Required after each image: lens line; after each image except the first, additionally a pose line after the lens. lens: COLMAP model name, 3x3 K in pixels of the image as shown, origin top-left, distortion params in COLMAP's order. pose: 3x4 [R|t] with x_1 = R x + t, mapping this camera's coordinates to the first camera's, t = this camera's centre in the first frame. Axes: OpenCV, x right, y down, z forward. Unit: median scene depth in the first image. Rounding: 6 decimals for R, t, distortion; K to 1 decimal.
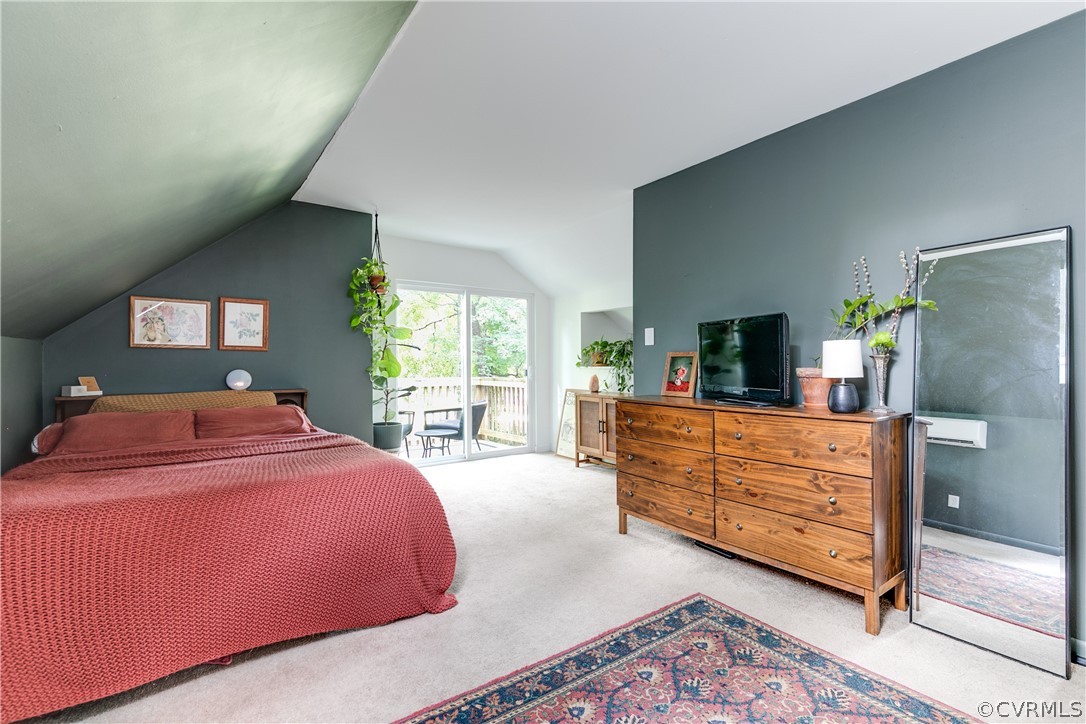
lens RADIAL K [[495.4, 0, 541.1], [0, 495.4, 364.6], [0, 0, 1]] dist [0.004597, -0.003200]
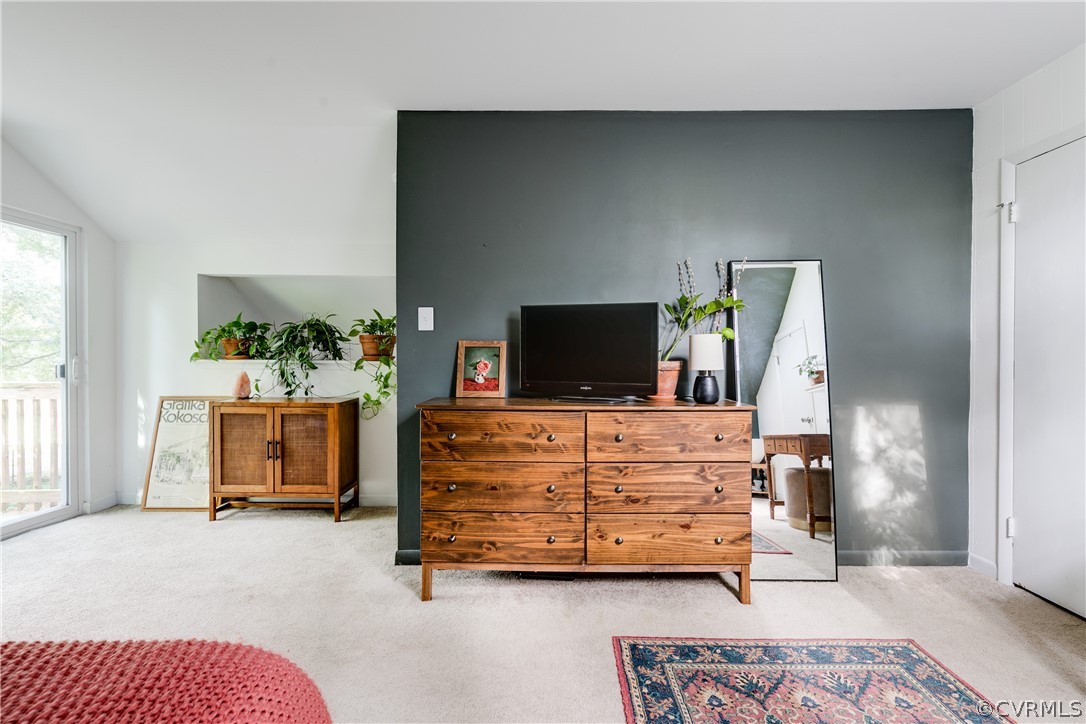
lens RADIAL K [[495.4, 0, 545.8], [0, 495.4, 360.7], [0, 0, 1]] dist [0.004597, -0.003200]
pose [[0.579908, 0.001680, 0.814681, -0.371218], [-0.003448, 0.999994, 0.000392, 0.006487], [-0.814675, -0.003036, 0.579910, 0.561694]]
